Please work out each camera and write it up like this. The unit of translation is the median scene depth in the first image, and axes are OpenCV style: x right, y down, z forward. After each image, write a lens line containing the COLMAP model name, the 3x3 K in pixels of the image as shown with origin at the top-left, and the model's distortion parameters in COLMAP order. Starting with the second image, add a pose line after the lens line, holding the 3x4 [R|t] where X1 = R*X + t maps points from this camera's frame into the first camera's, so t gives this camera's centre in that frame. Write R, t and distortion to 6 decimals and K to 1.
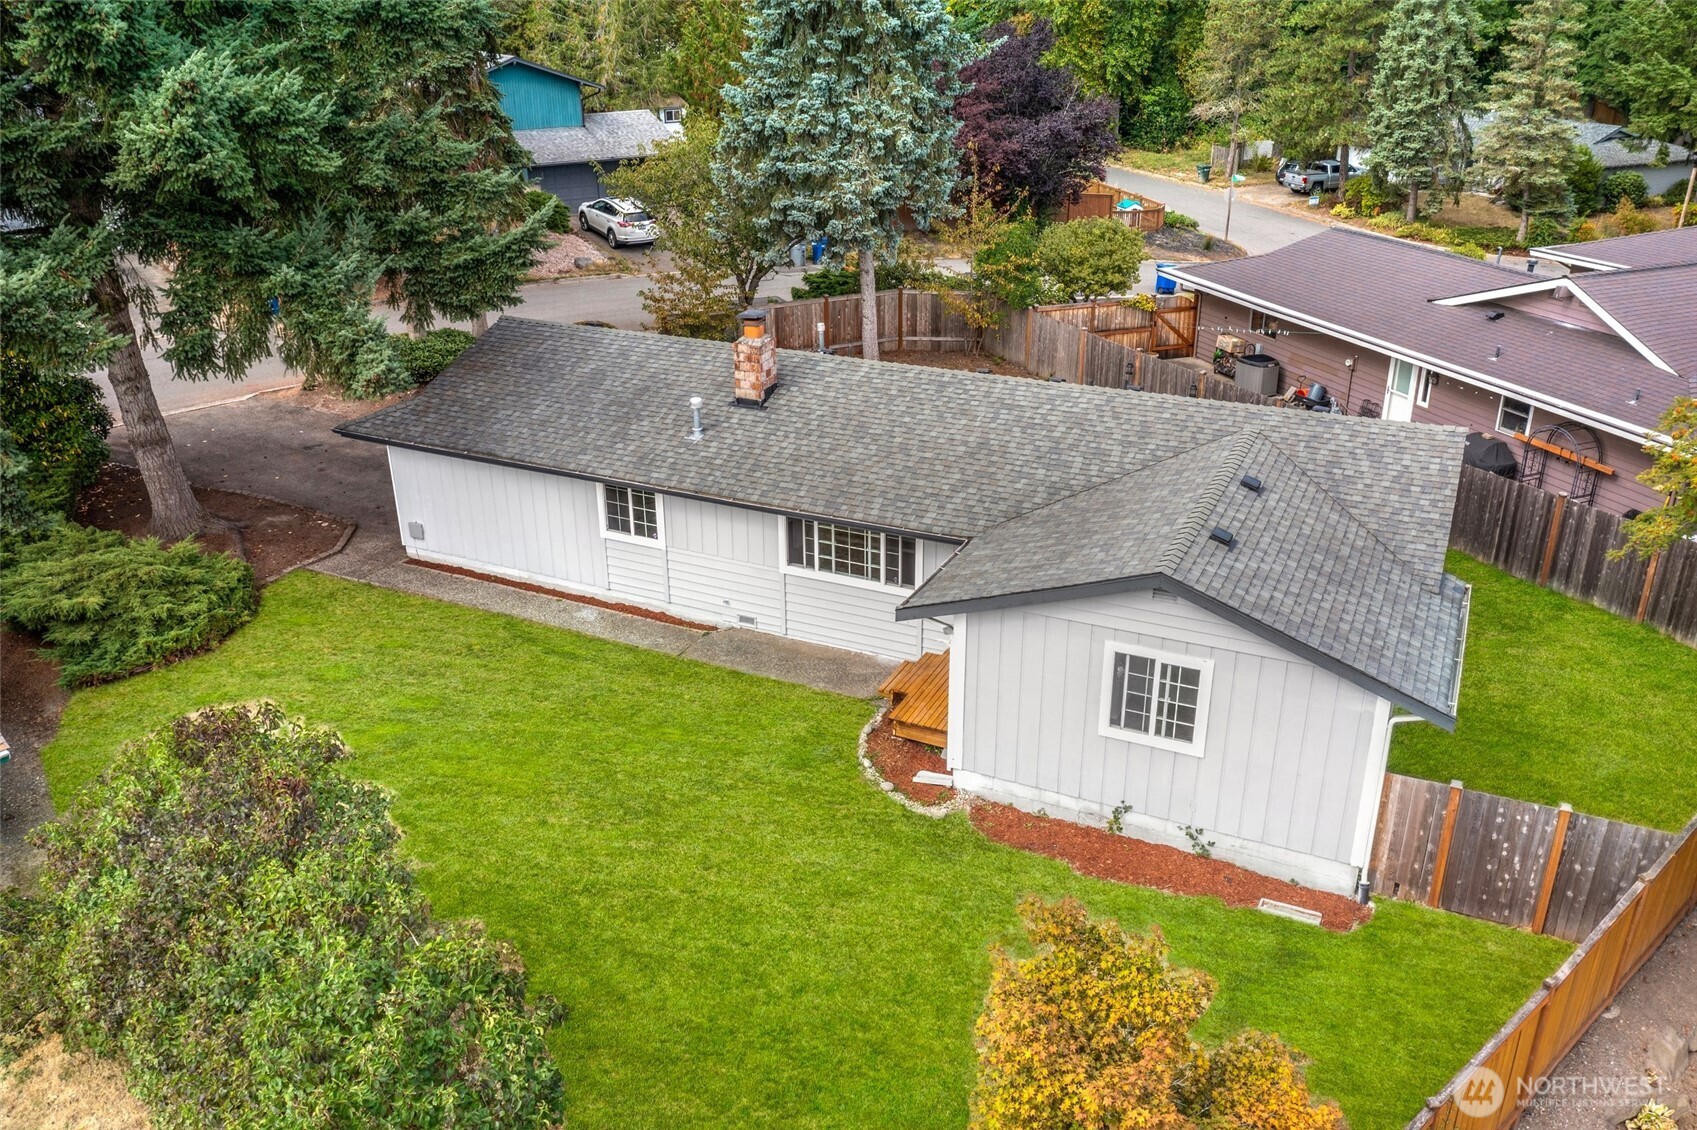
lens RADIAL K [[1345.6, 0, 848.5], [0, 1345.6, 565.0], [0, 0, 1]] dist [-0.012685, -0.008769]
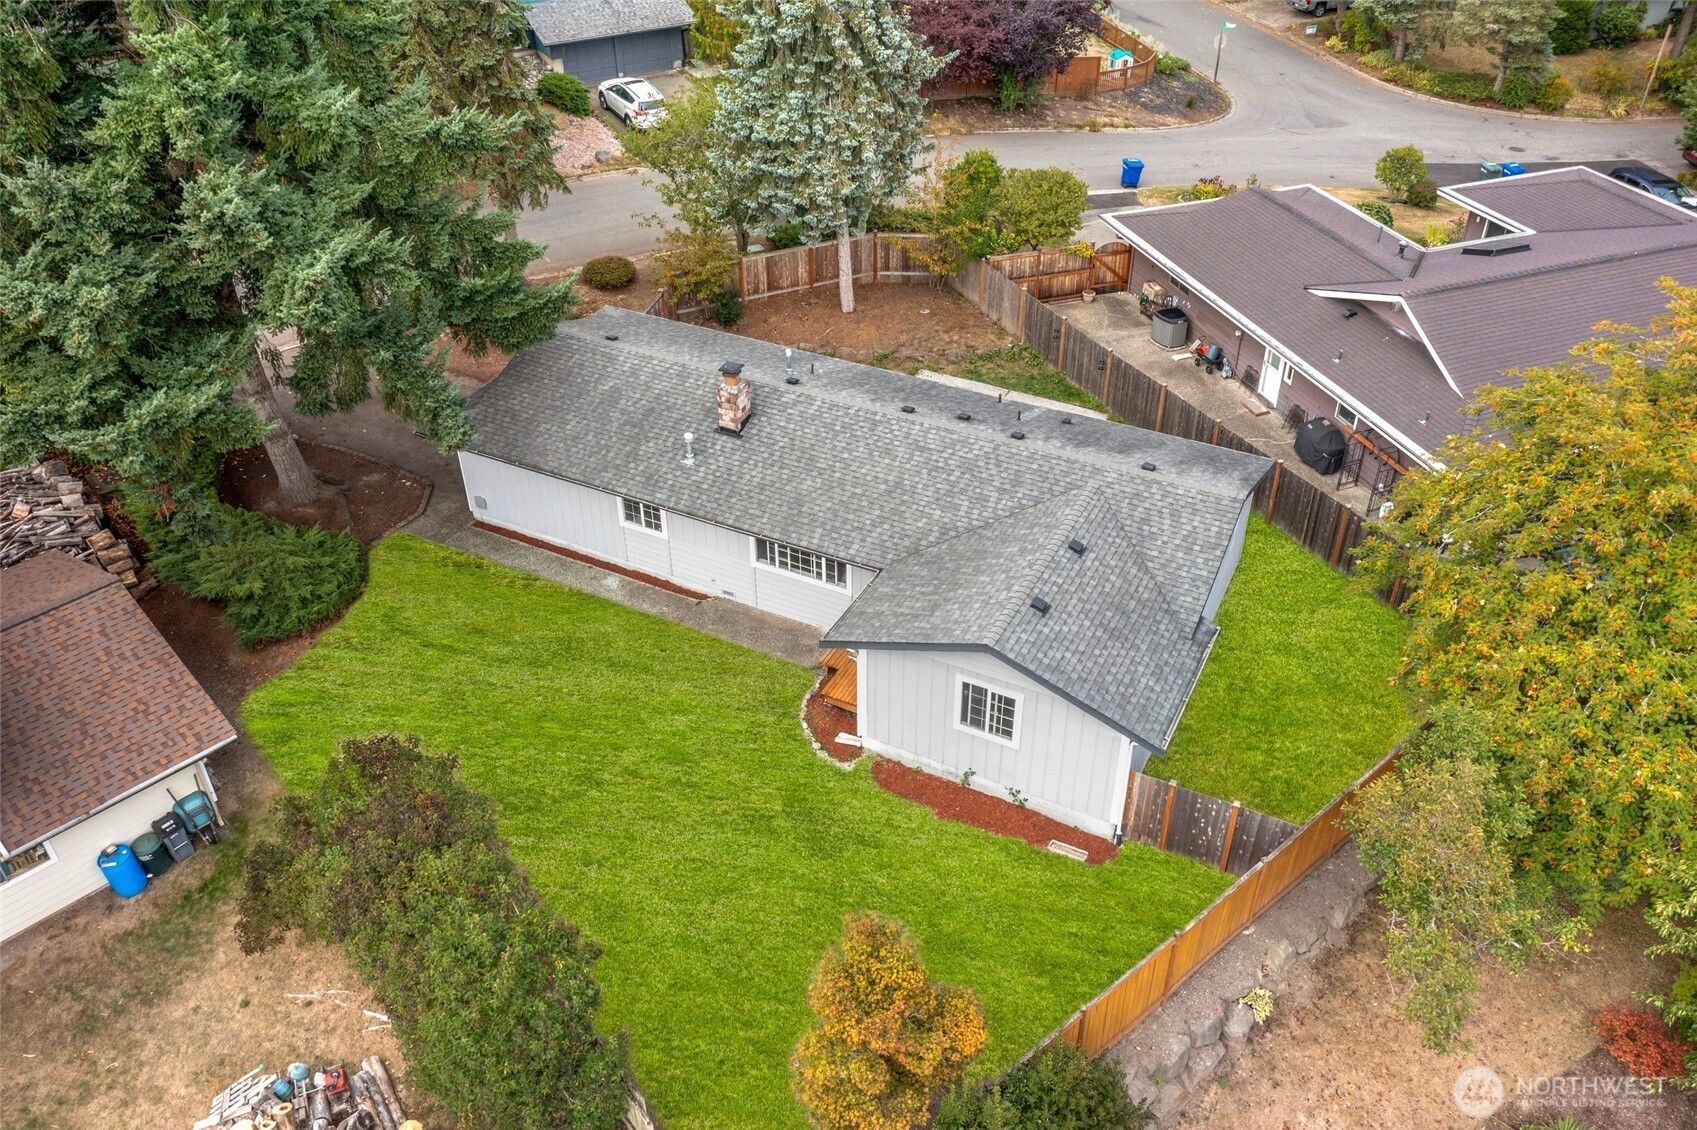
lens RADIAL K [[1345.6, 0, 848.5], [0, 1345.6, 565.0], [0, 0, 1]] dist [-0.012685, -0.008769]
pose [[0.999604, 0.016775, -0.022580, 0.078945], [-0.011637, 0.977422, 0.210974, -0.286126], [0.025609, -0.210628, 0.977231, -0.331735]]
